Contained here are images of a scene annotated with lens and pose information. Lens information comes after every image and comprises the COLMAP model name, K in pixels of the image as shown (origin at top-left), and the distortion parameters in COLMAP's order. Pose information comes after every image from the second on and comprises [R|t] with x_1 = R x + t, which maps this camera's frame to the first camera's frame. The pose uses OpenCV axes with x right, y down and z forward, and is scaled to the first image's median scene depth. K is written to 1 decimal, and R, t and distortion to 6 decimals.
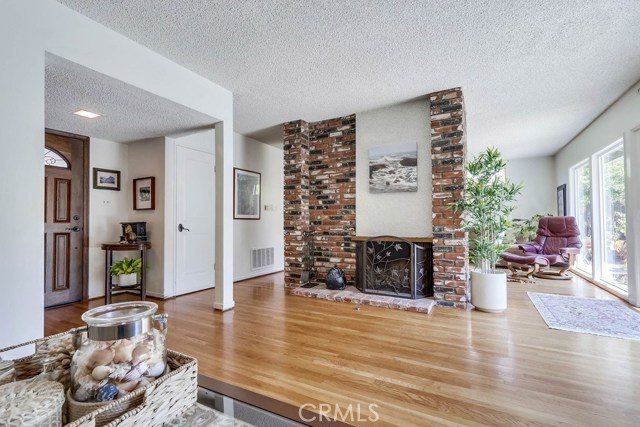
lens RADIAL K [[292.8, 0, 324.7], [0, 292.8, 214.9], [0, 0, 1]] dist [0.000509, 0.003169]
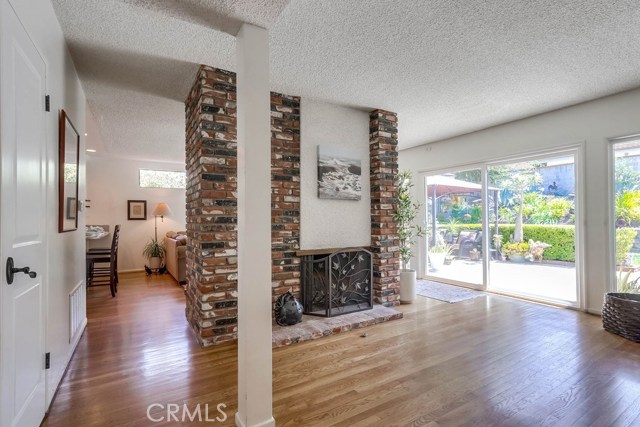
lens RADIAL K [[292.8, 0, 293.2], [0, 292.8, 218.4], [0, 0, 1]] dist [0.000509, 0.003169]
pose [[0.532221, 0.008334, 0.846565, -0.619314], [-0.019376, 0.999810, 0.002339, -0.016590], [-0.846384, -0.017648, 0.532281, 0.621724]]
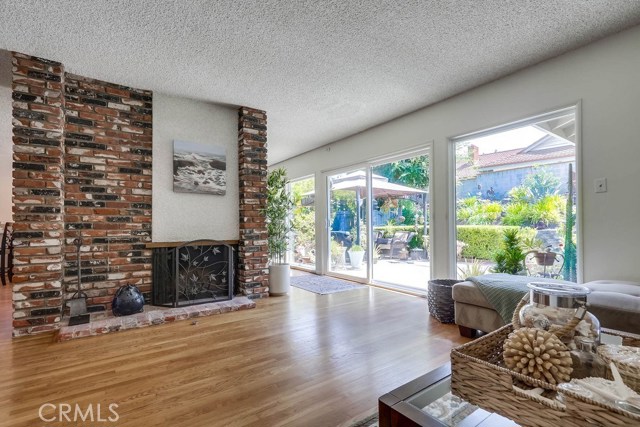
lens RADIAL K [[292.8, 0, 297.3], [0, 292.8, 224.4], [0, 0, 1]] dist [0.000509, 0.003169]
pose [[0.474045, 0.009263, 0.880452, -0.442037], [-0.017601, 0.999845, -0.001043, 0.017187], [-0.880325, -0.015002, 0.474134, 0.273136]]
